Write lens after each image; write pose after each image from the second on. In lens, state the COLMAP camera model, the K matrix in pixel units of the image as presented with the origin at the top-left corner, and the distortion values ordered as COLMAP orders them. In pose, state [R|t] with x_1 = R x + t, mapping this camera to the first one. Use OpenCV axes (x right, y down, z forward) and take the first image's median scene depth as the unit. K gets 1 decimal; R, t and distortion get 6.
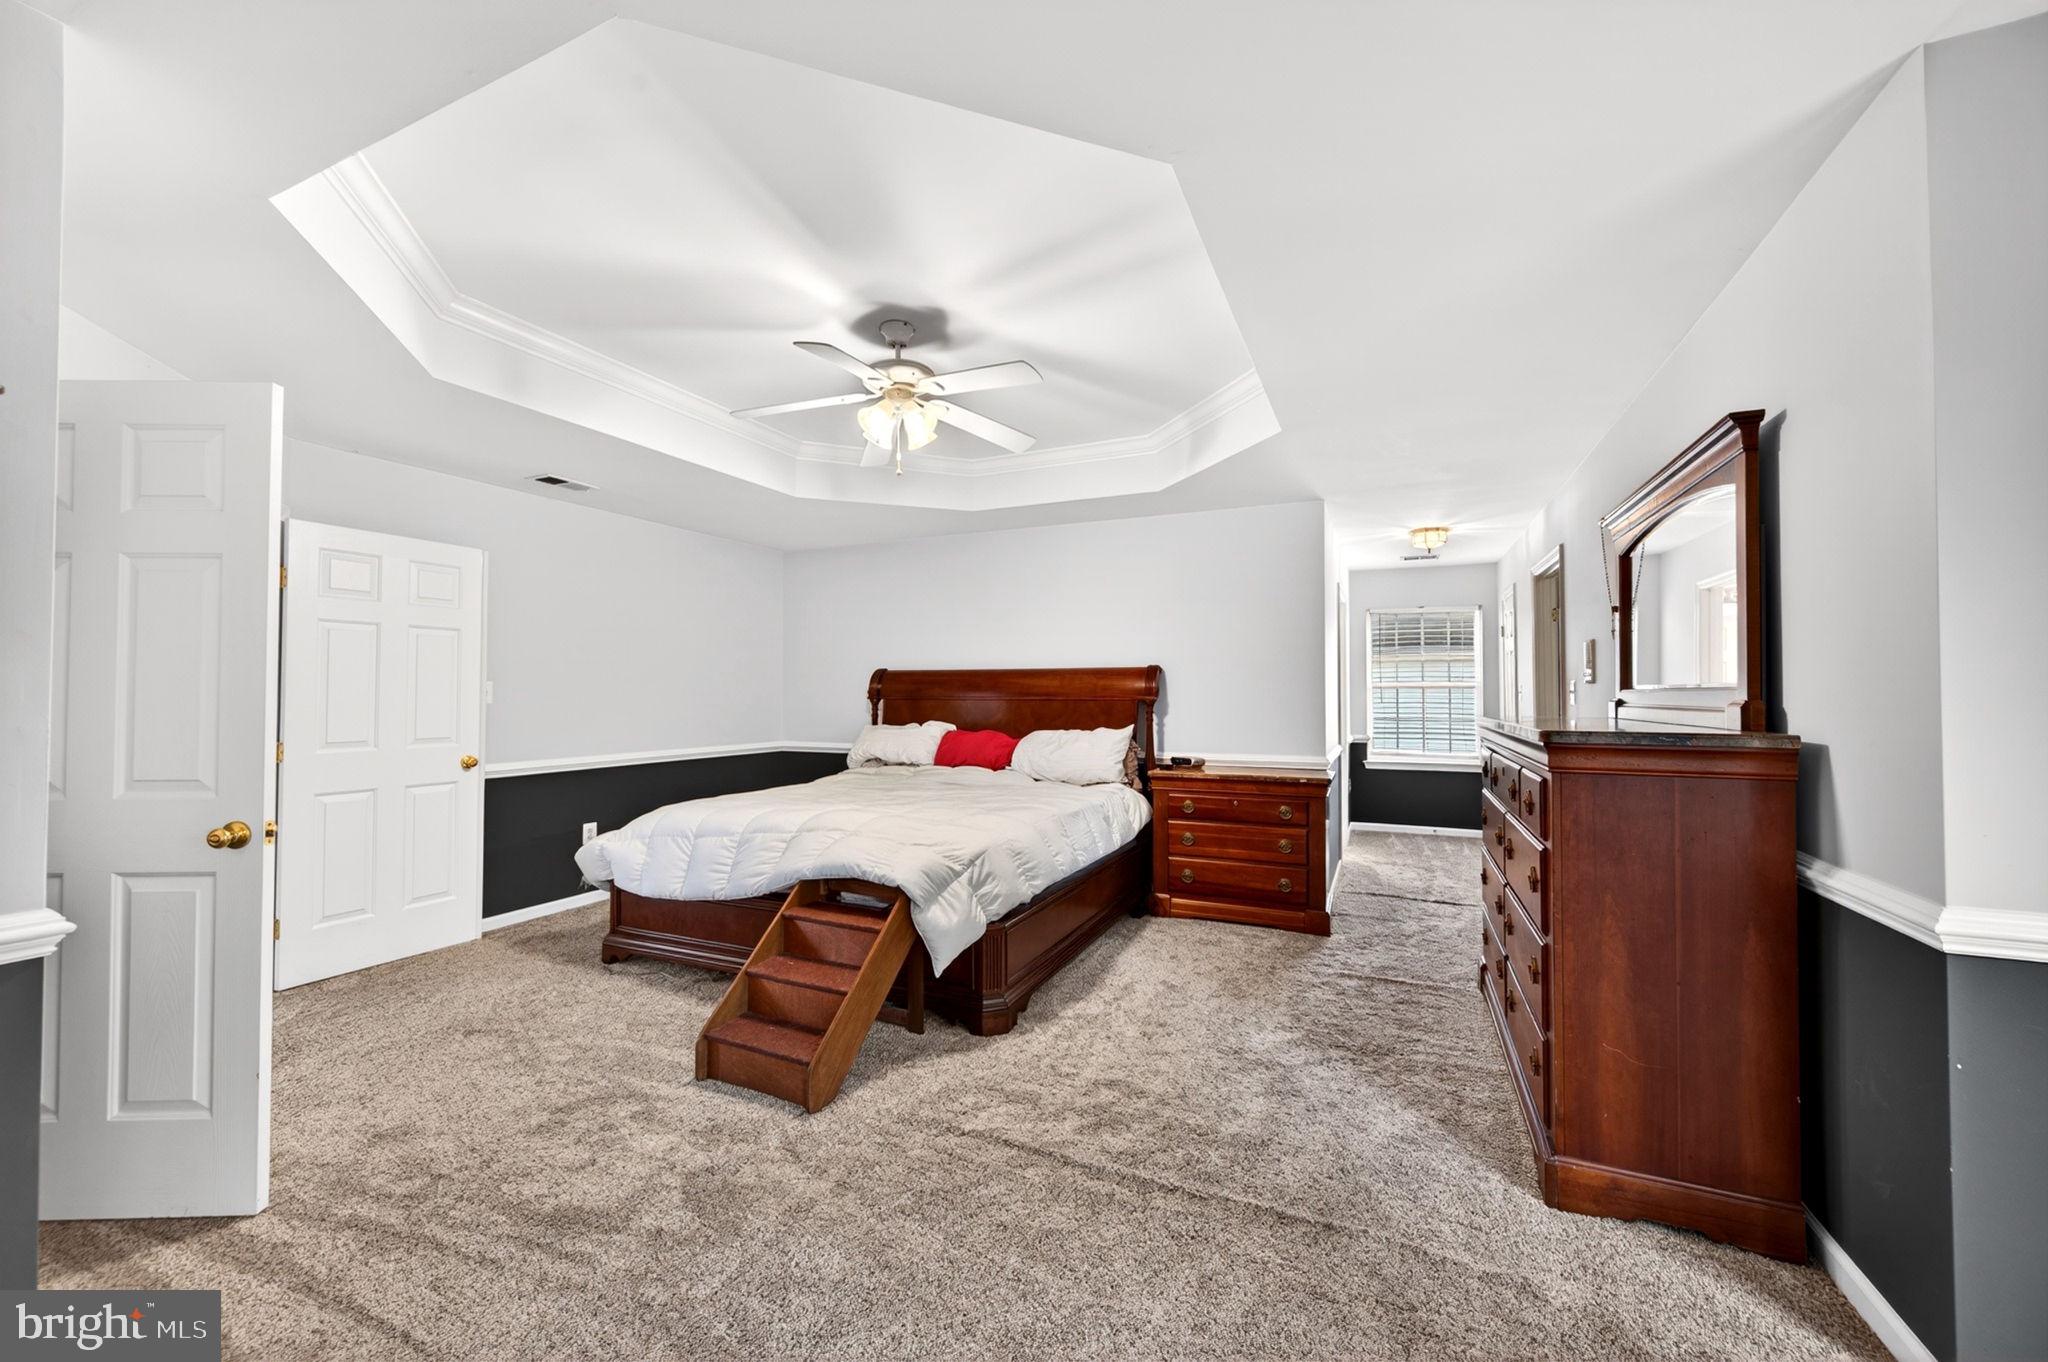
lens RADIAL K [[794.3, 0, 1032.7], [0, 794.3, 684.4], [0, 0, 1]] dist [0.002918, 0.000229]
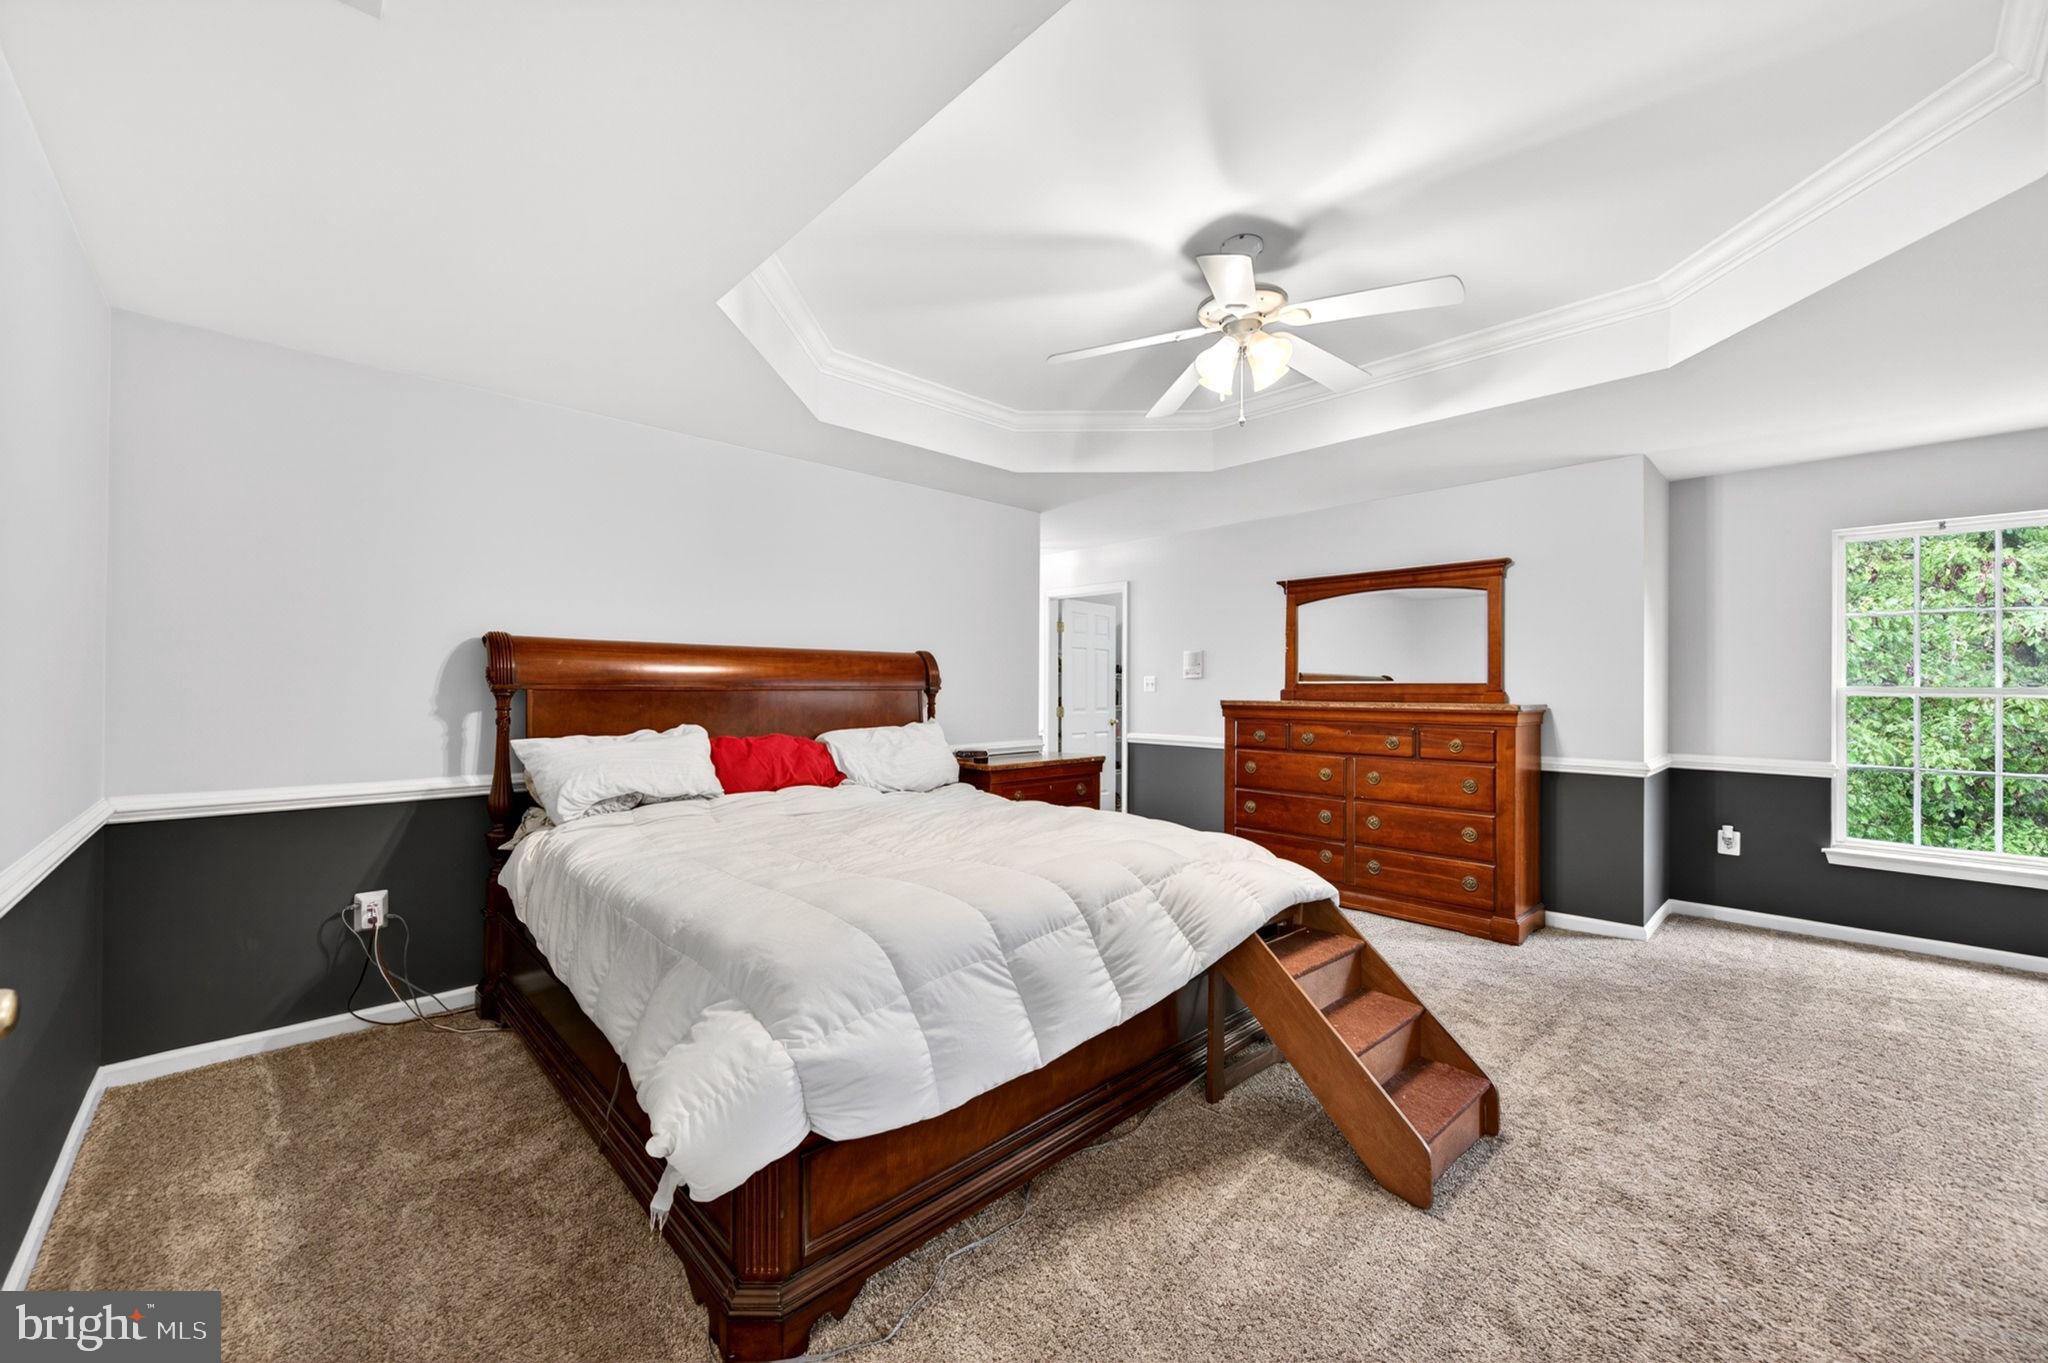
lens RADIAL K [[794.3, 0, 1028.4], [0, 794.3, 684.5], [0, 0, 1]] dist [0.002918, 0.000229]
pose [[0.377779, 0.006929, 0.925870, -0.622911], [-0.012648, 0.999917, -0.002322, 0.012840], [-0.925809, -0.010833, 0.377836, 0.533145]]
